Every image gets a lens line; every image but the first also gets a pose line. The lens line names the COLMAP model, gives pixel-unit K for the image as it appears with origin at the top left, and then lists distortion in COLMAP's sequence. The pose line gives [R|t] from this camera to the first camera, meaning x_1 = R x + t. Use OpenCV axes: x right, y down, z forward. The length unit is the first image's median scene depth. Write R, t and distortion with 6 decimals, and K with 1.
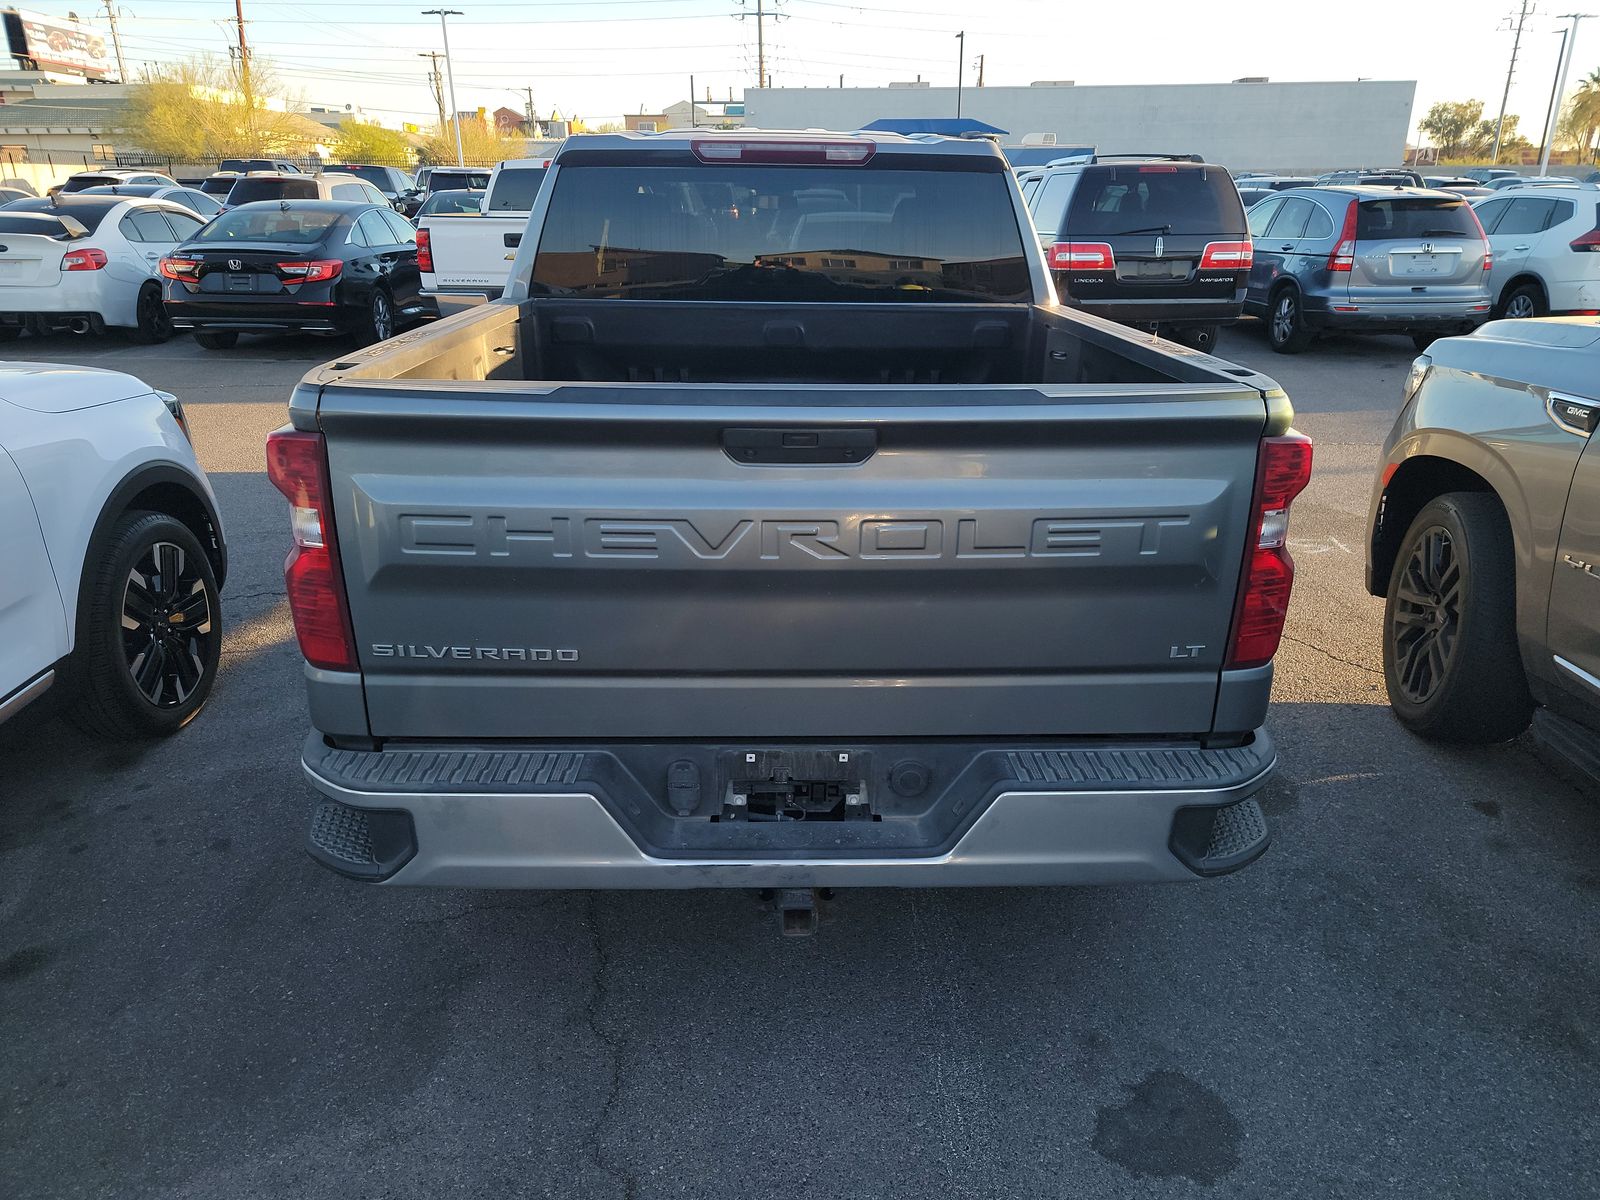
lens RADIAL K [[1131.7, 0, 807.3], [0, 1131.7, 599.3], [0, 0, 1]] dist [0.058107, -0.007208]
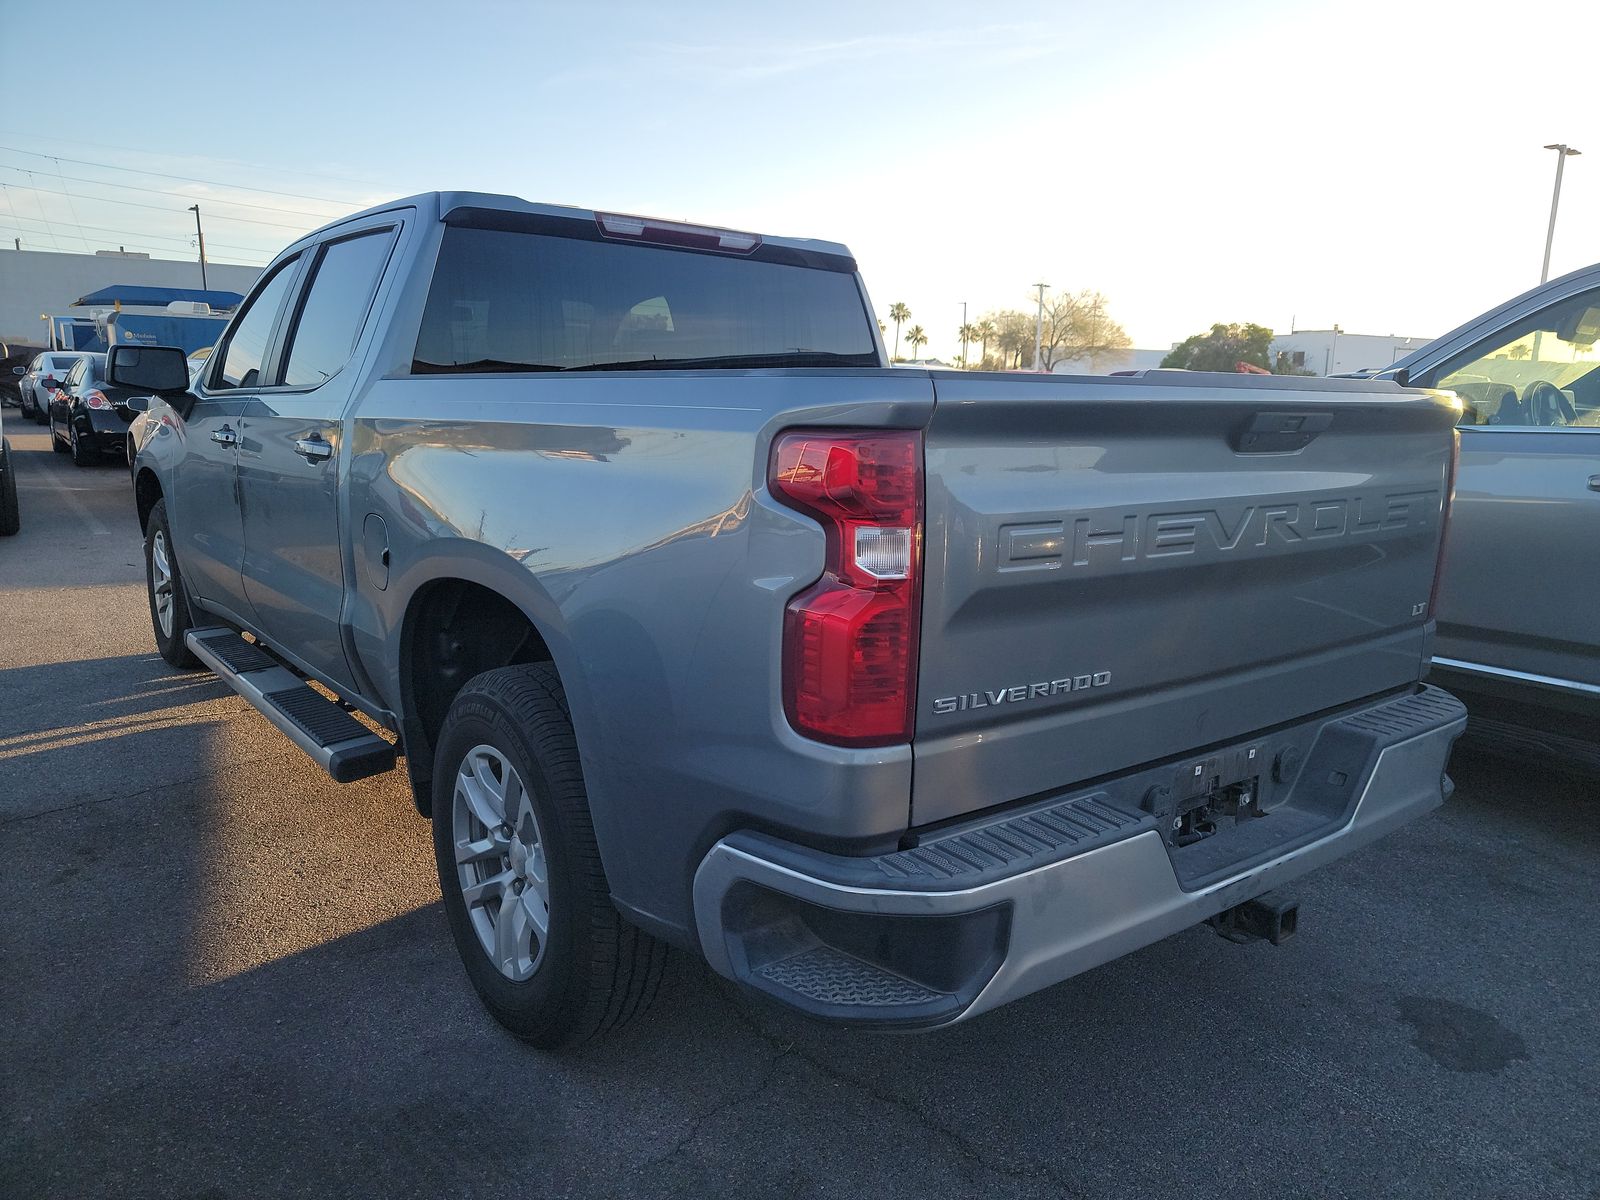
lens RADIAL K [[1131.7, 0, 806.7], [0, 1131.7, 596.1], [0, 0, 1]] dist [0.058107, -0.007208]
pose [[0.800366, -0.095740, 0.591817, -0.893858], [0.188515, 0.977283, -0.096848, 0.027705], [-0.569101, 0.189080, 0.800233, 0.398106]]
